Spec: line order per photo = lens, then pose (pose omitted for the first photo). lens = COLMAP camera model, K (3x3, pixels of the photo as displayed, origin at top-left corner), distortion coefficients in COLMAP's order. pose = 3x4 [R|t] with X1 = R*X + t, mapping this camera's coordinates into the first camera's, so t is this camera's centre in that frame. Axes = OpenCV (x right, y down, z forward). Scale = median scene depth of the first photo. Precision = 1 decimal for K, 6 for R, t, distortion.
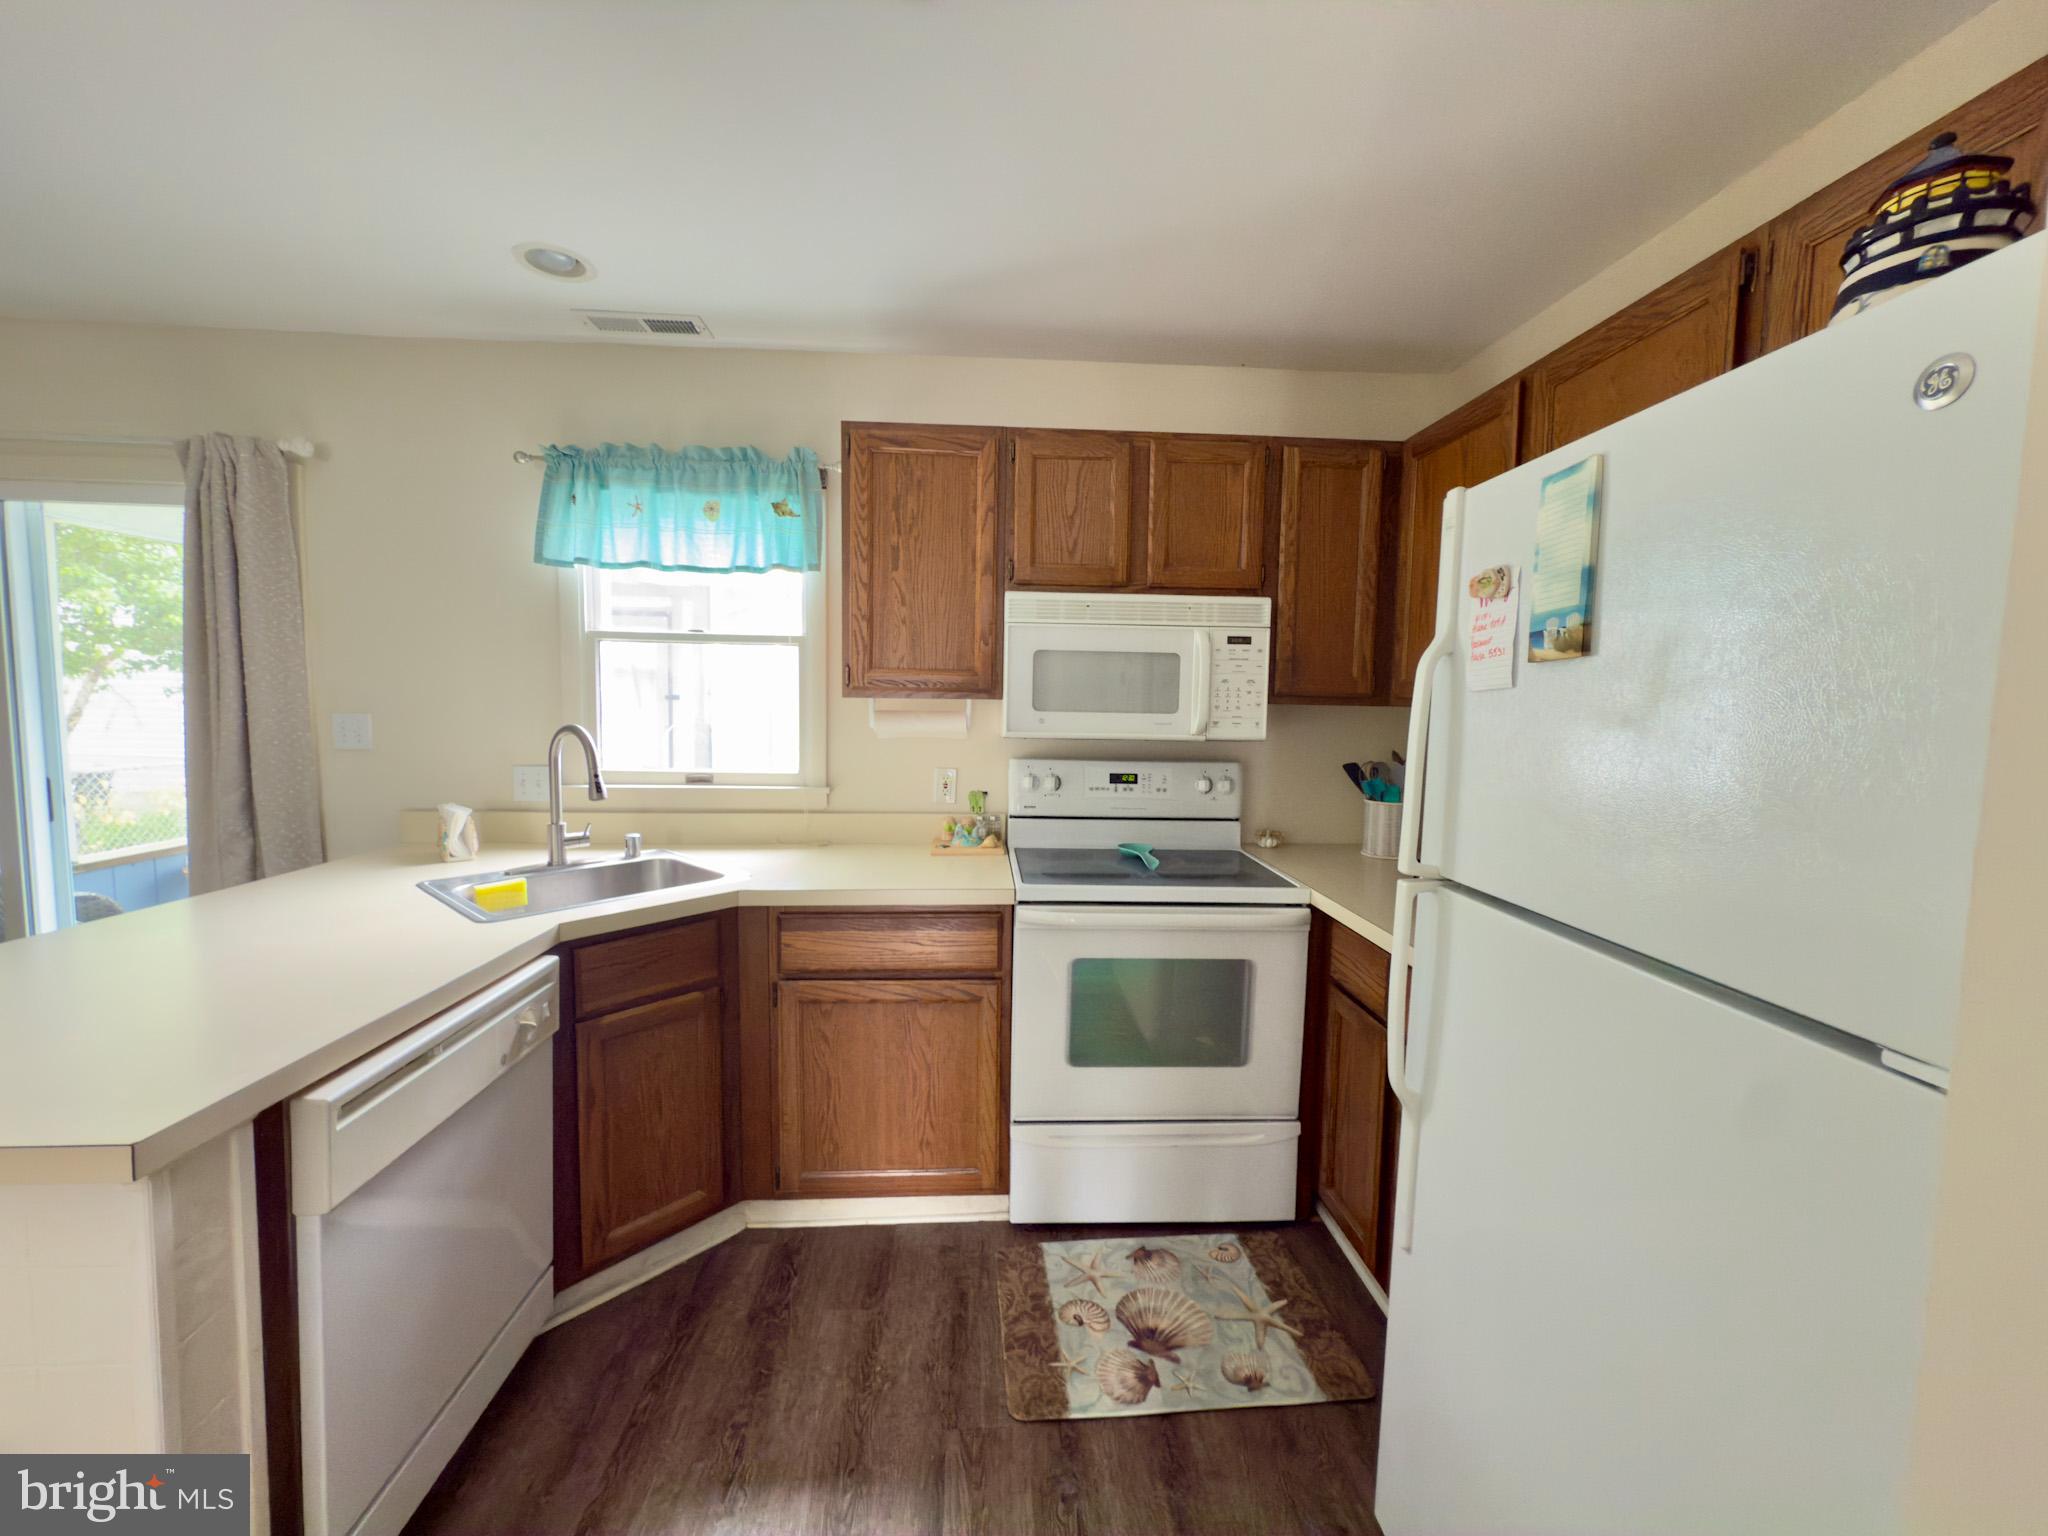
lens RADIAL K [[815.6, 0, 1031.1], [0, 815.6, 765.7], [0, 0, 1]] dist [-0.001325, 0.000509]
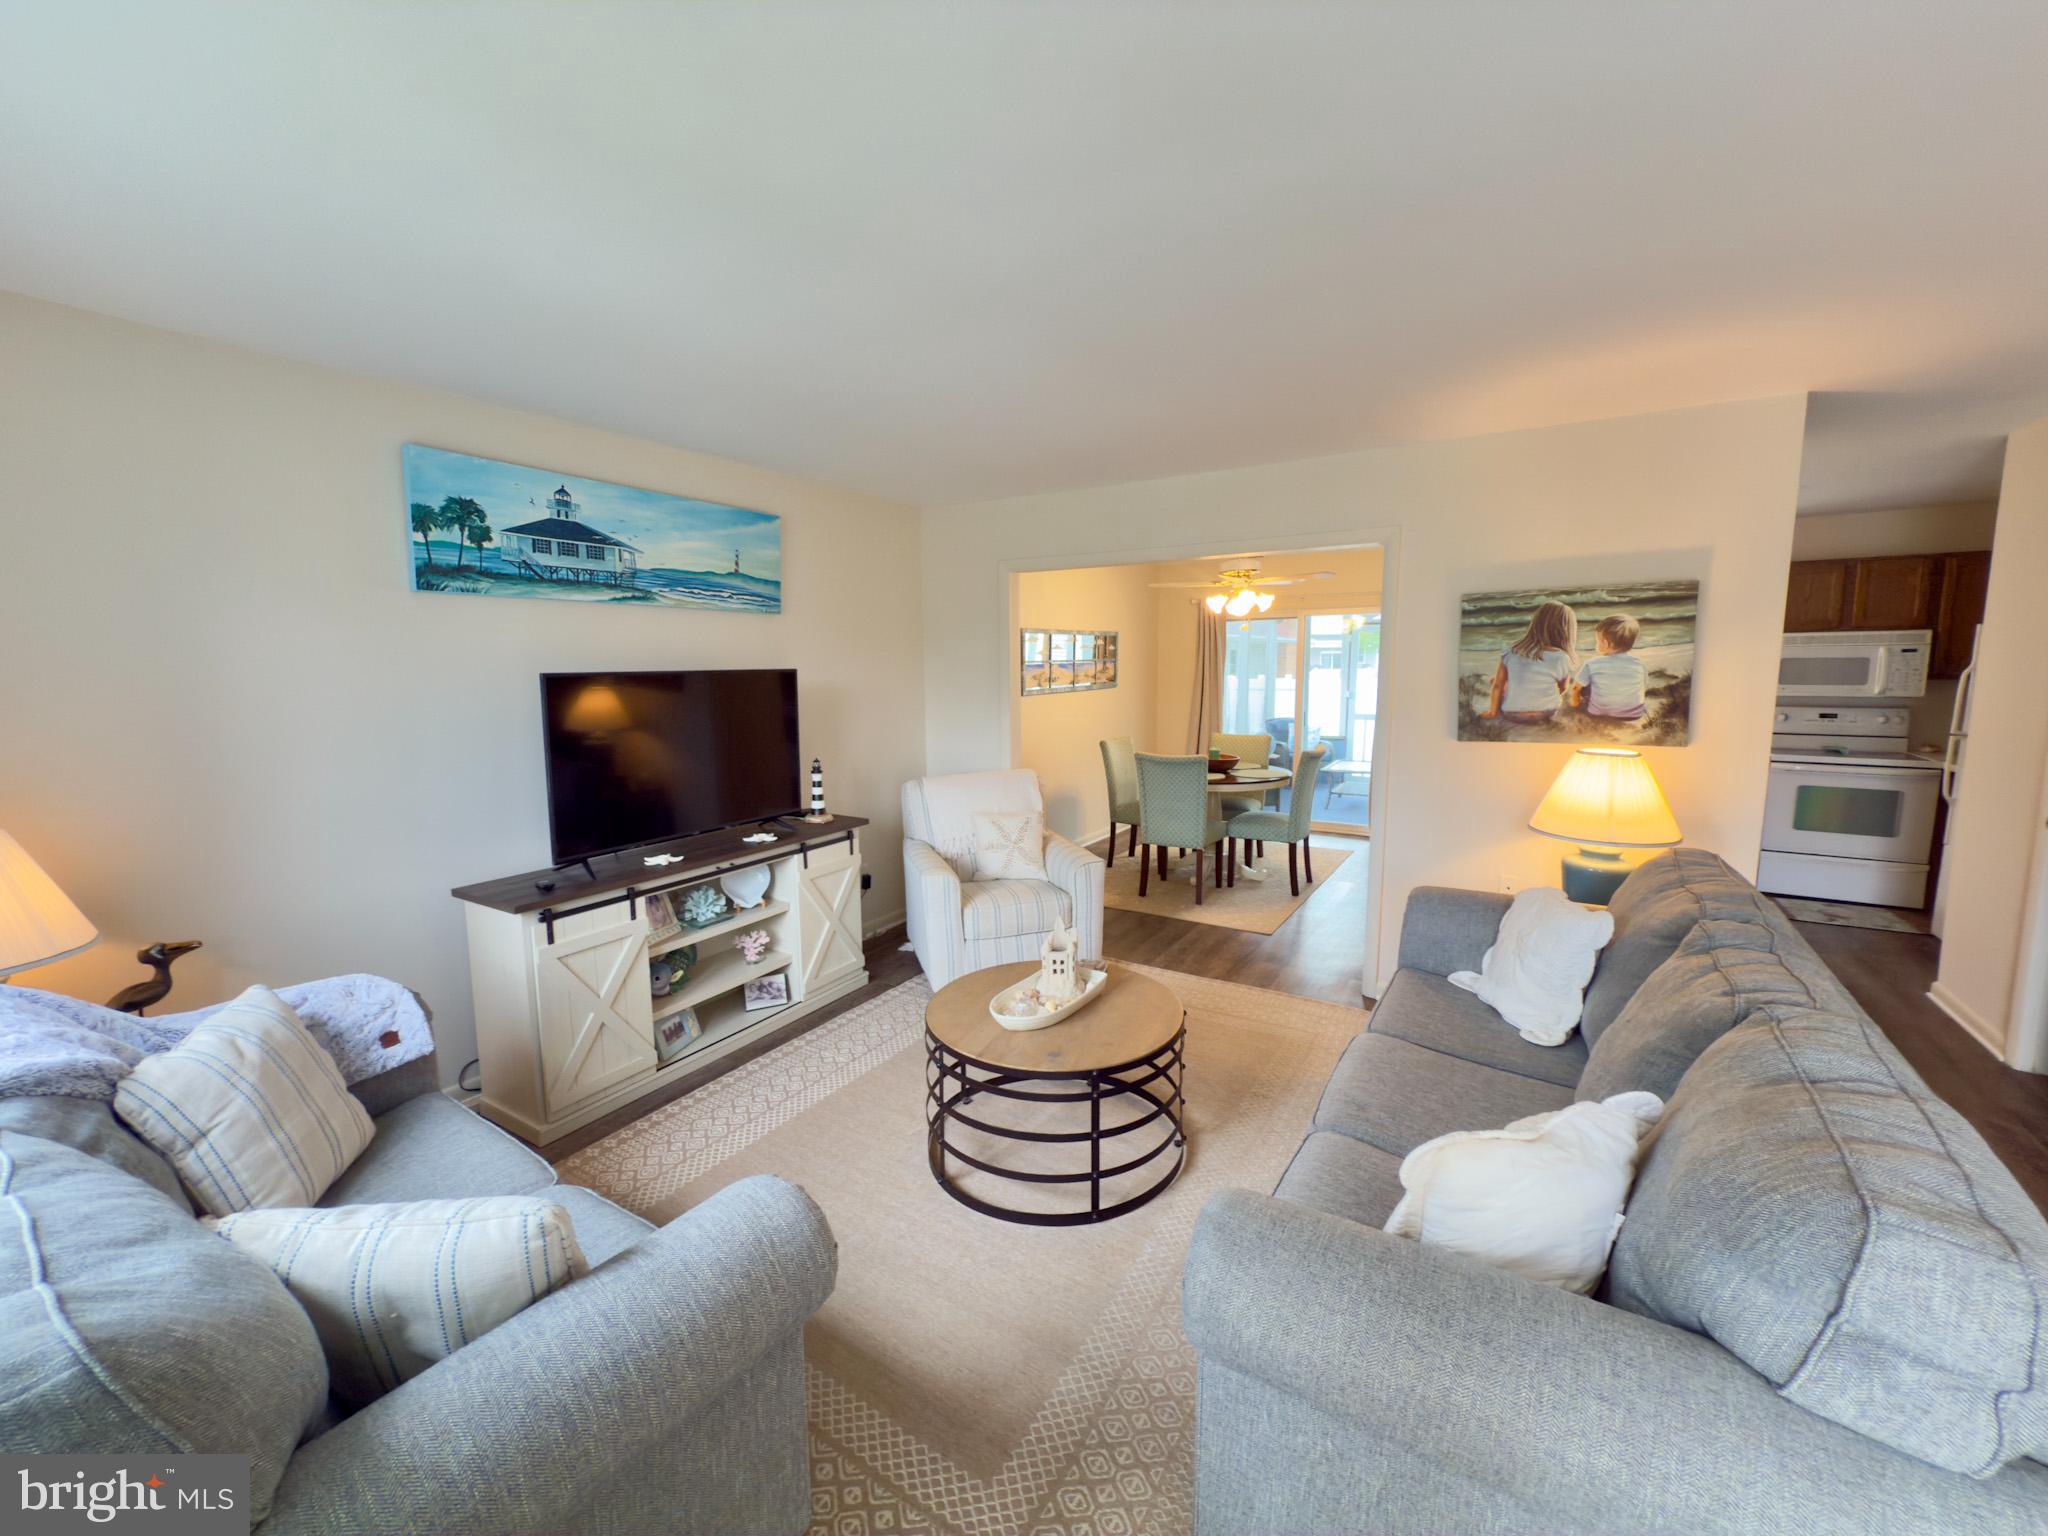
lens RADIAL K [[815.6, 0, 1024.9], [0, 815.6, 761.8], [0, 0, 1]] dist [-0.001325, 0.000509]
pose [[0.809342, 0.045256, -0.585591, -0.360632], [-0.020338, 0.998589, 0.049063, 0.080625], [0.586985, -0.027799, 0.809120, -2.113237]]
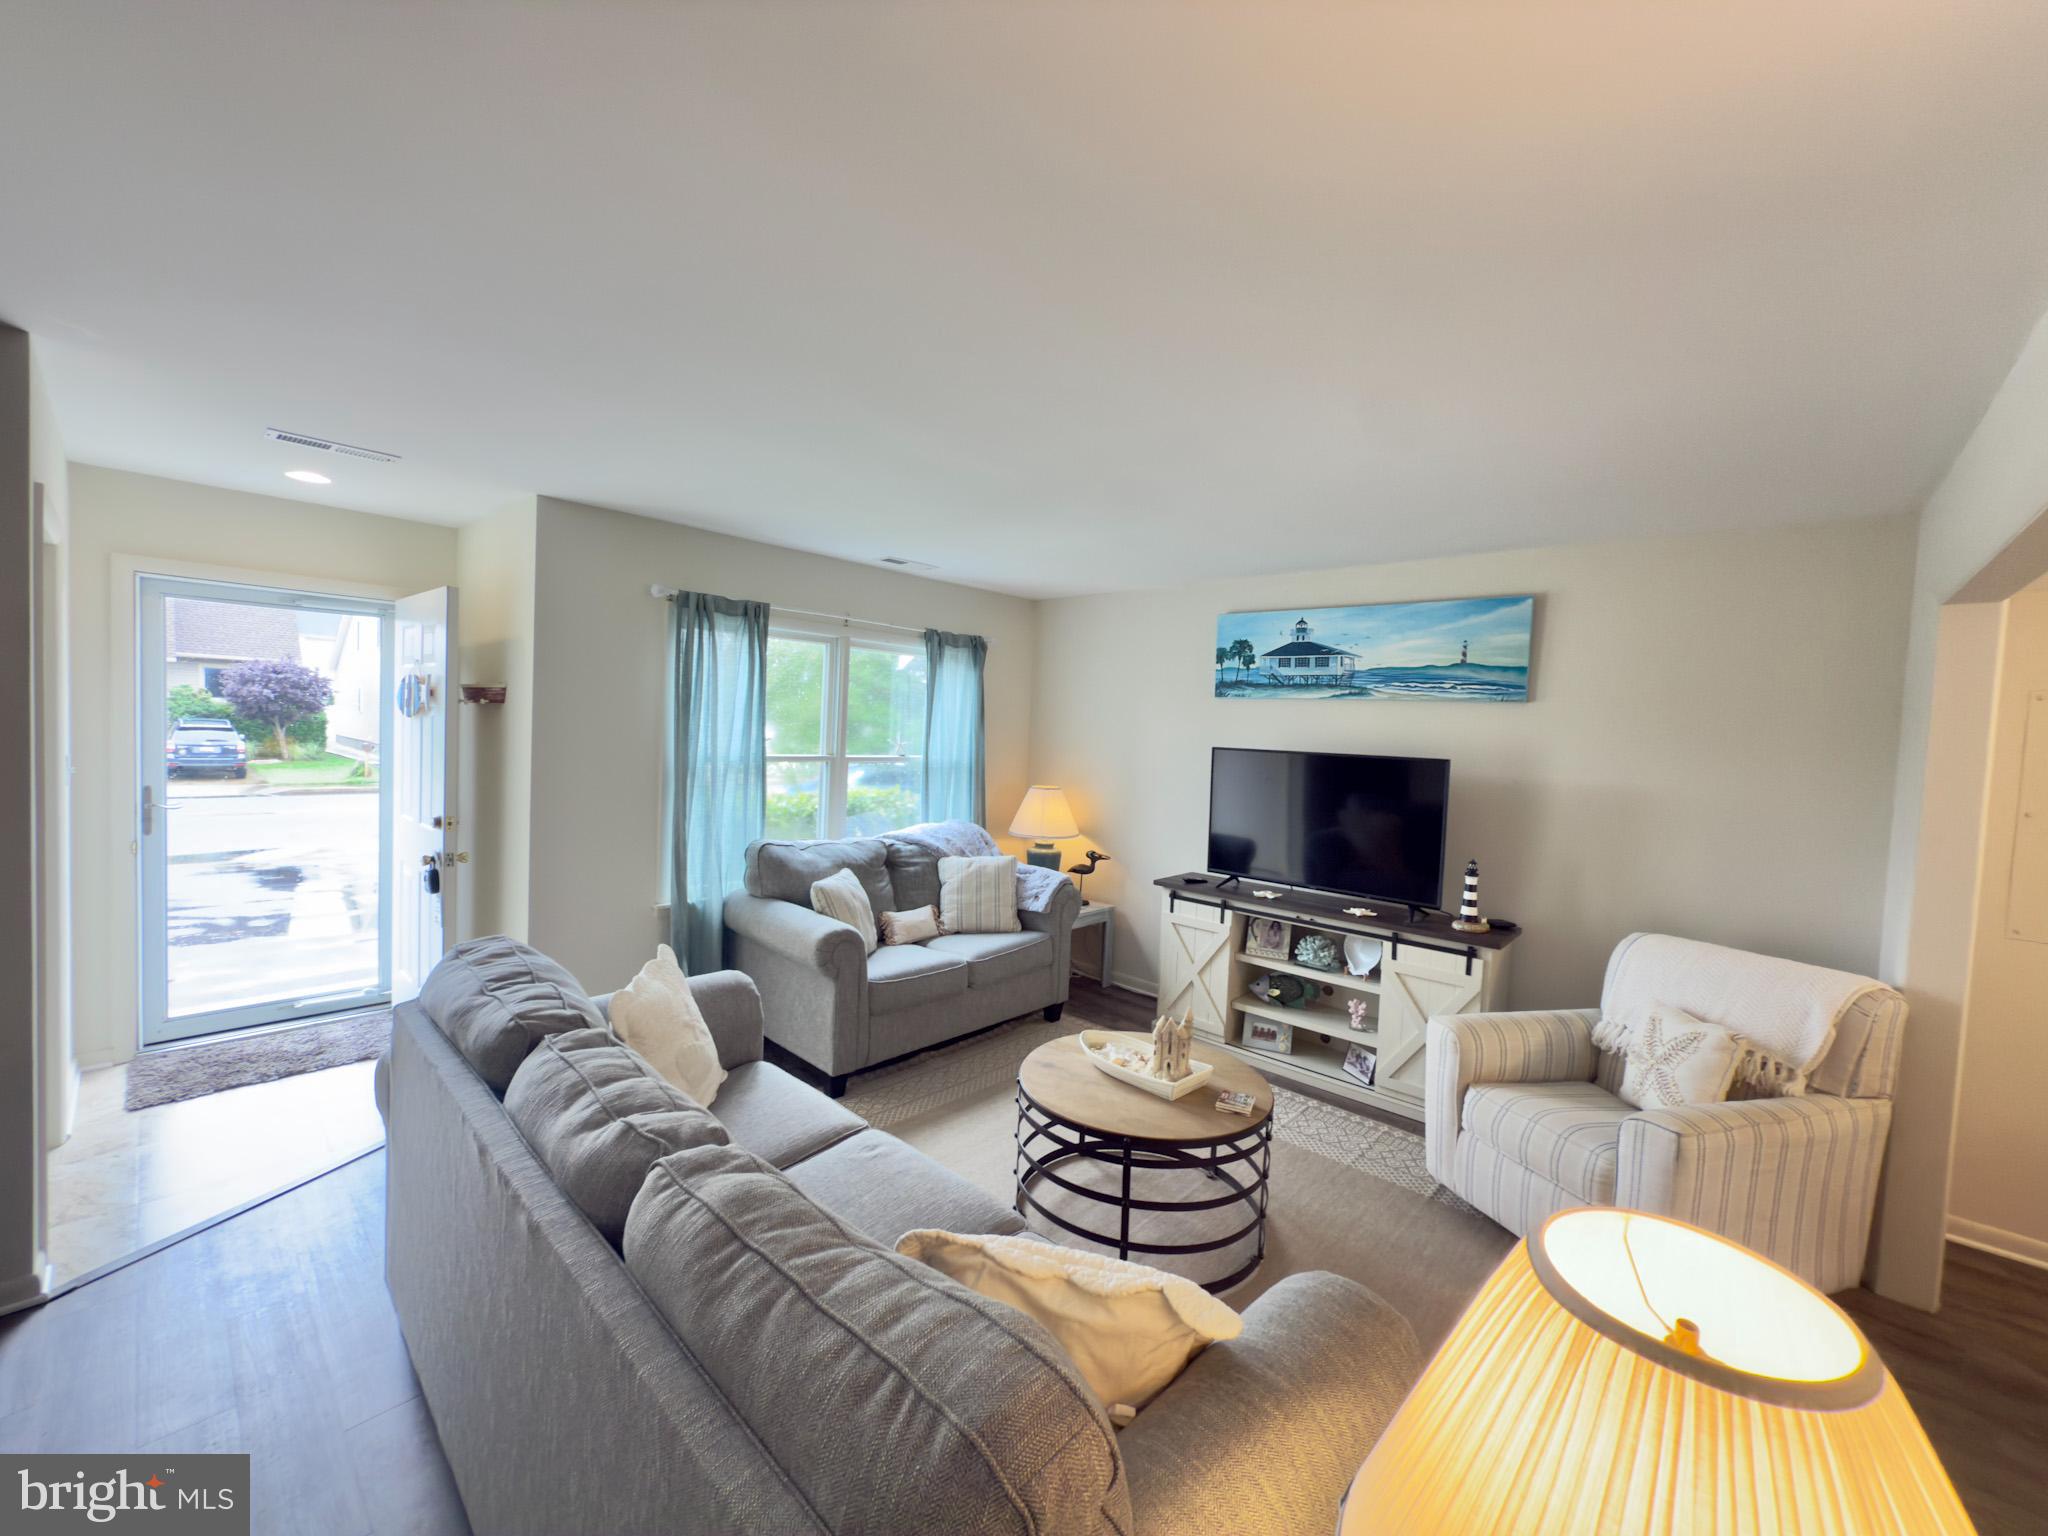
lens RADIAL K [[815.6, 0, 1021.6], [0, 815.6, 763.1], [0, 0, 1]] dist [-0.001325, 0.000509]
pose [[-0.726759, -0.019037, -0.686629, -0.045220], [-0.108216, 0.990306, 0.087084, -0.049892], [0.678315, 0.137594, -0.721773, -0.556170]]
